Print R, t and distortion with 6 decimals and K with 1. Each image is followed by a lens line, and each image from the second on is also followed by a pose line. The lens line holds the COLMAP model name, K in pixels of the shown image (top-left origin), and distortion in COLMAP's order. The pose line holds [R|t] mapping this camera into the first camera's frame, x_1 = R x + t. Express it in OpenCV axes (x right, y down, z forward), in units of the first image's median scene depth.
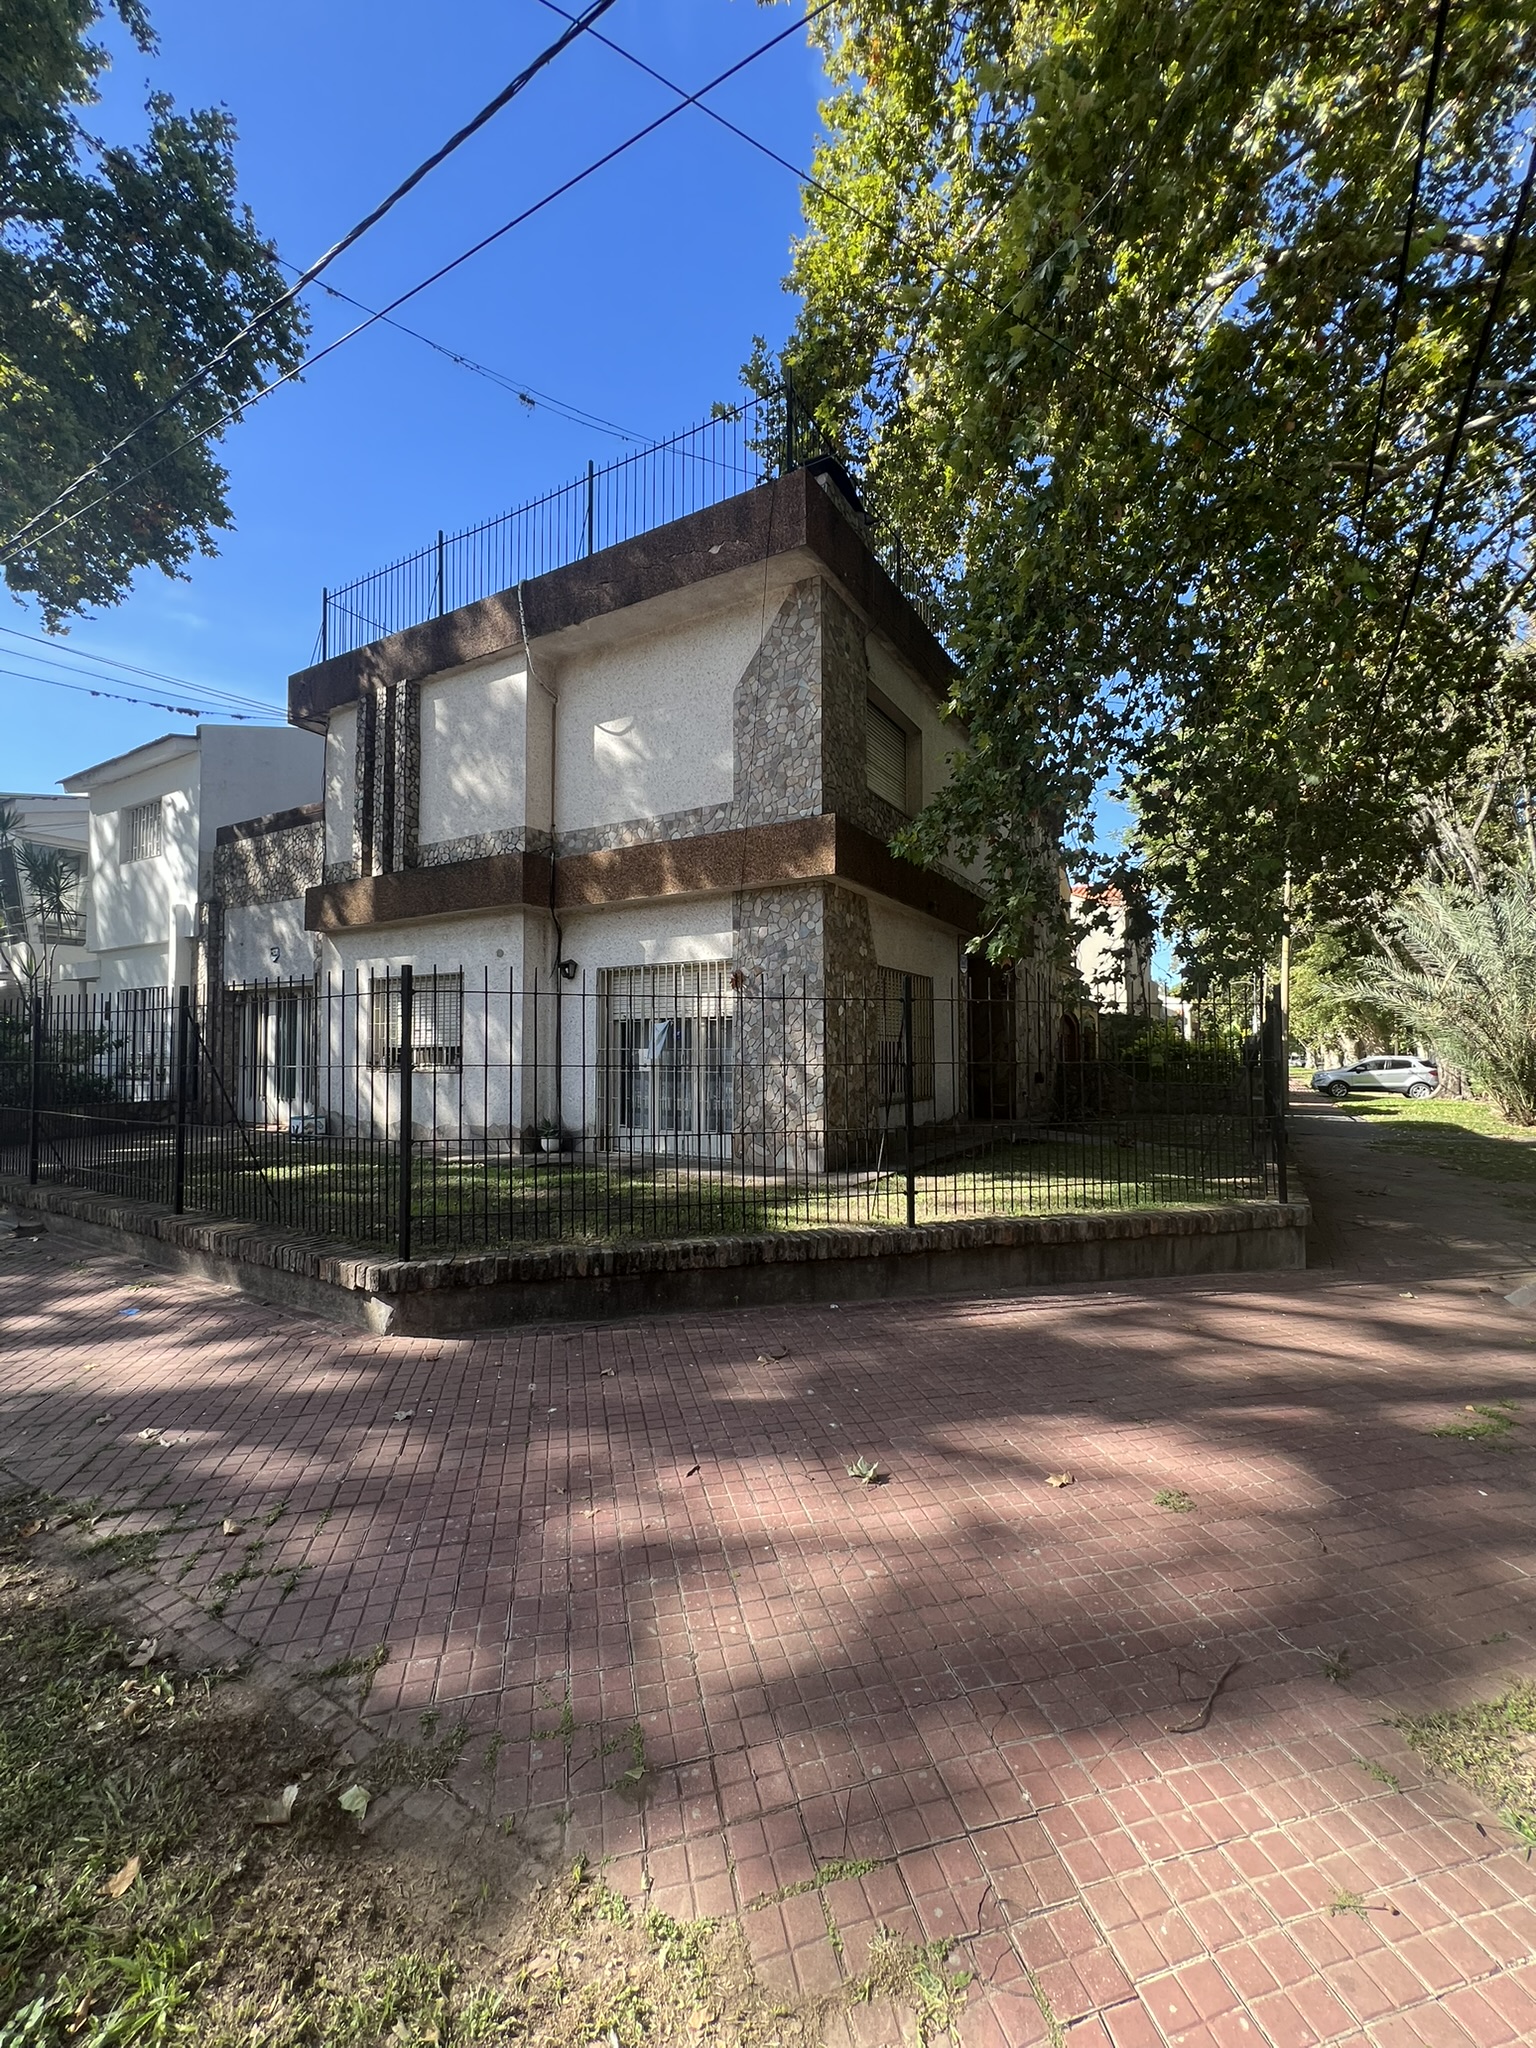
lens RADIAL K [[825.2, 0, 763.9], [0, 825.2, 1018.9], [0, 0, 1]] dist [-0.002235, 0.000078]
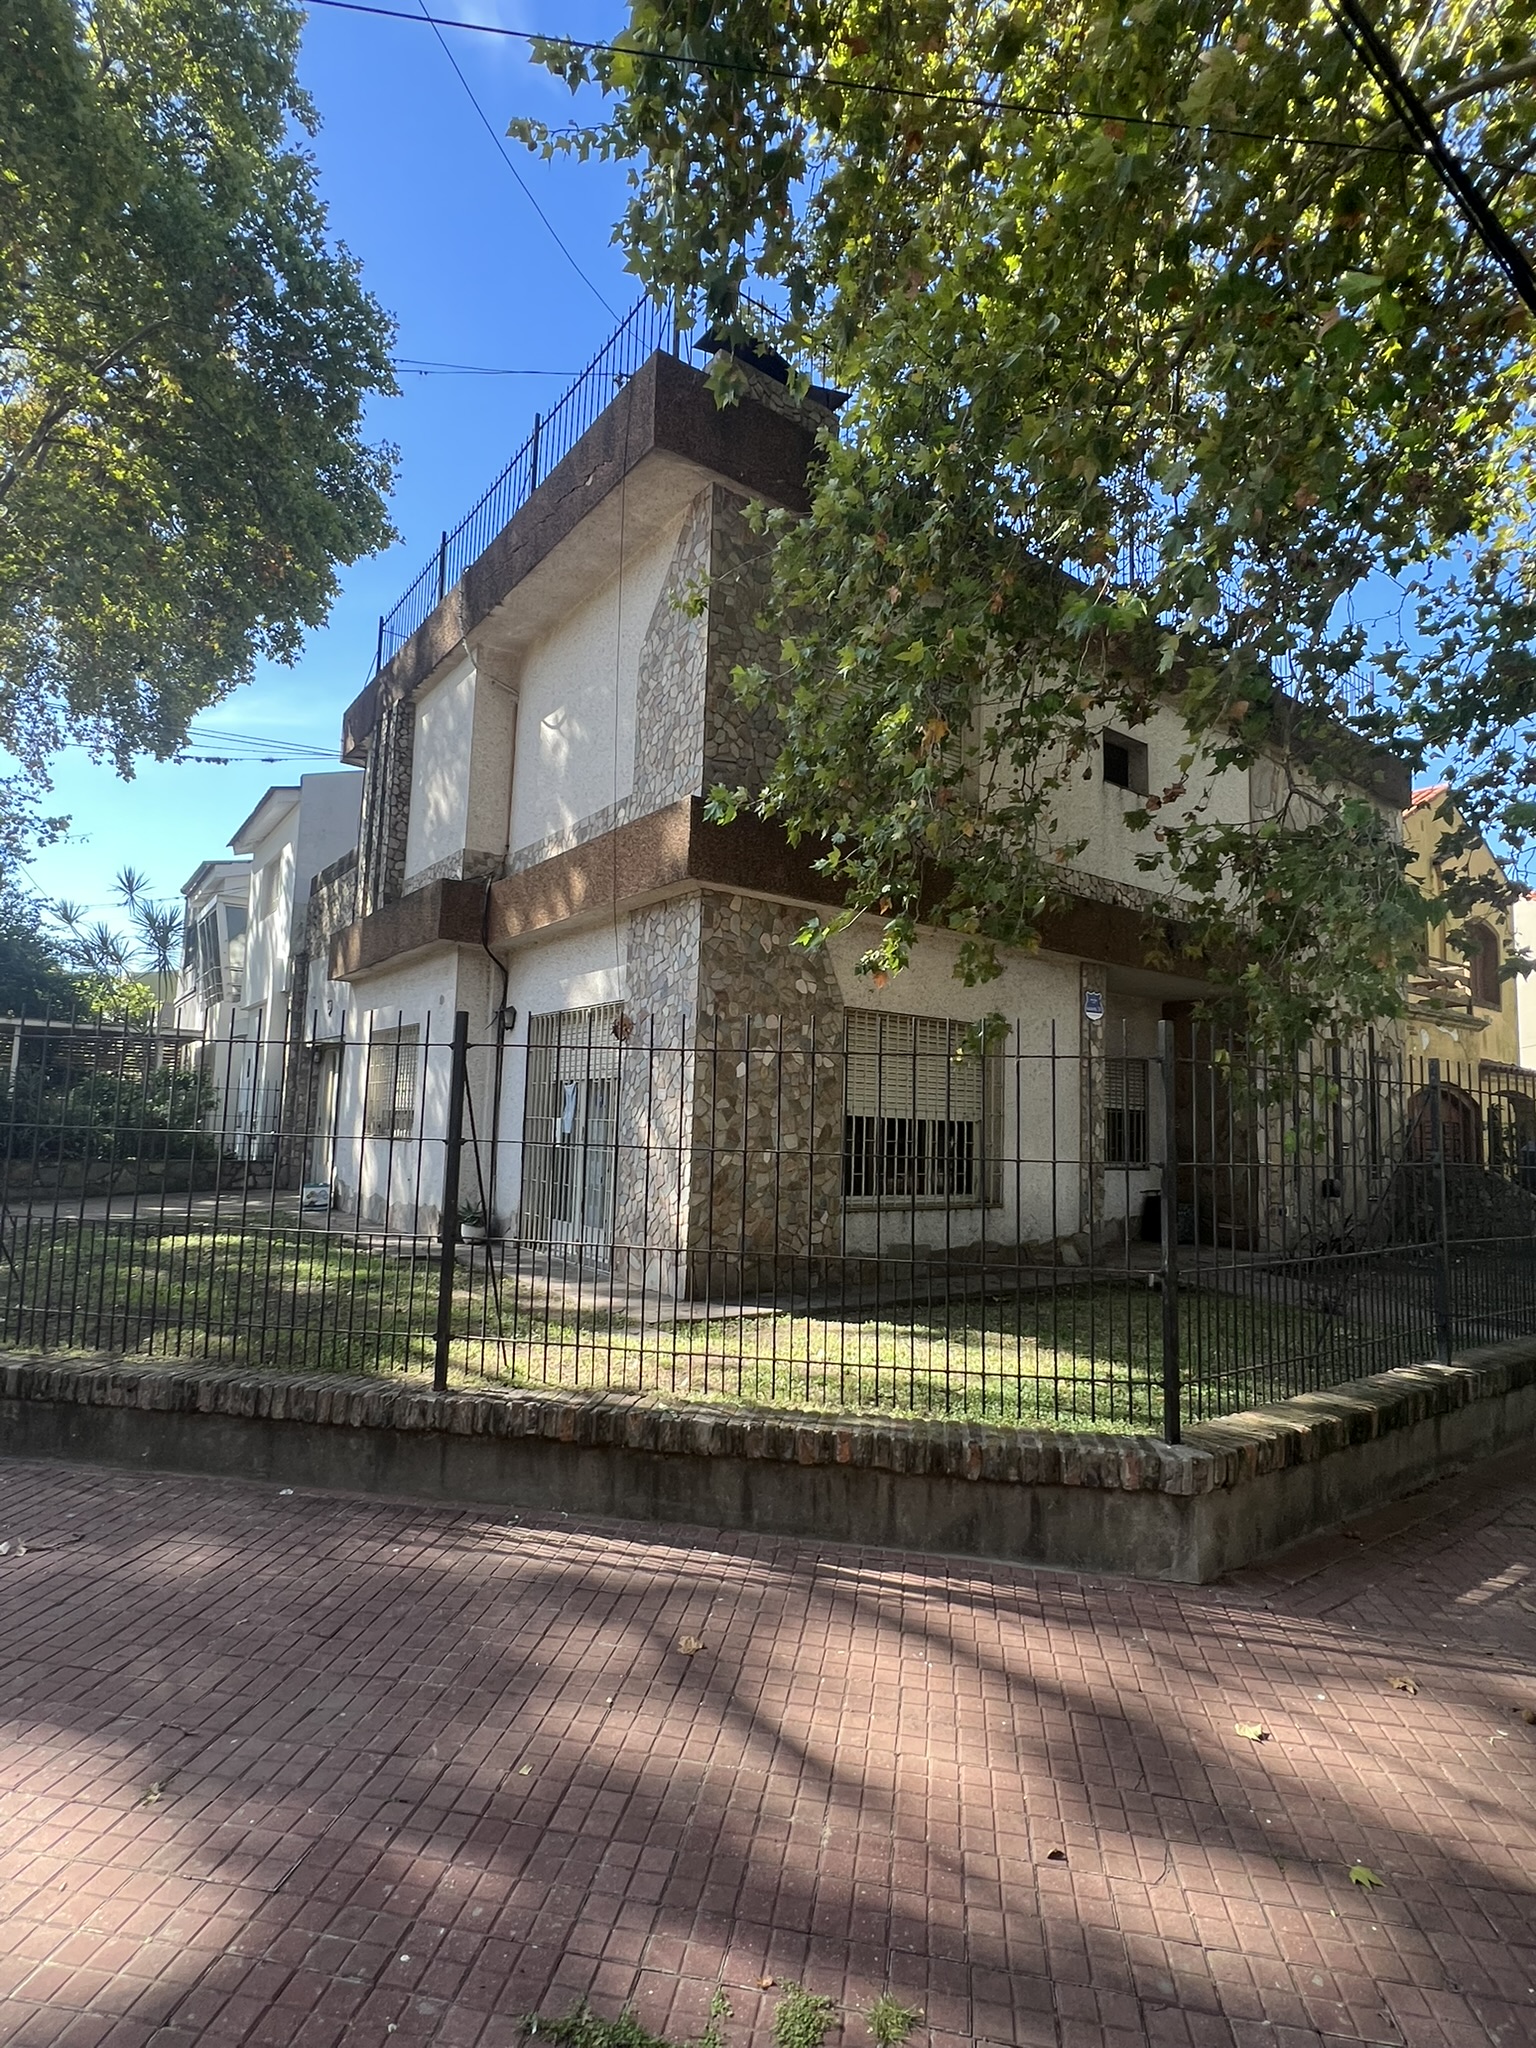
lens RADIAL K [[1007.8, 0, 767.5], [0, 1007.8, 1020.9], [0, 0, 1]] dist [-0.004812, -0.000664]
pose [[0.920063, -0.008890, -0.391669, 0.396761], [-0.017393, 0.997830, -0.063505, 0.002621], [0.391383, 0.065241, 0.917912, 0.185751]]
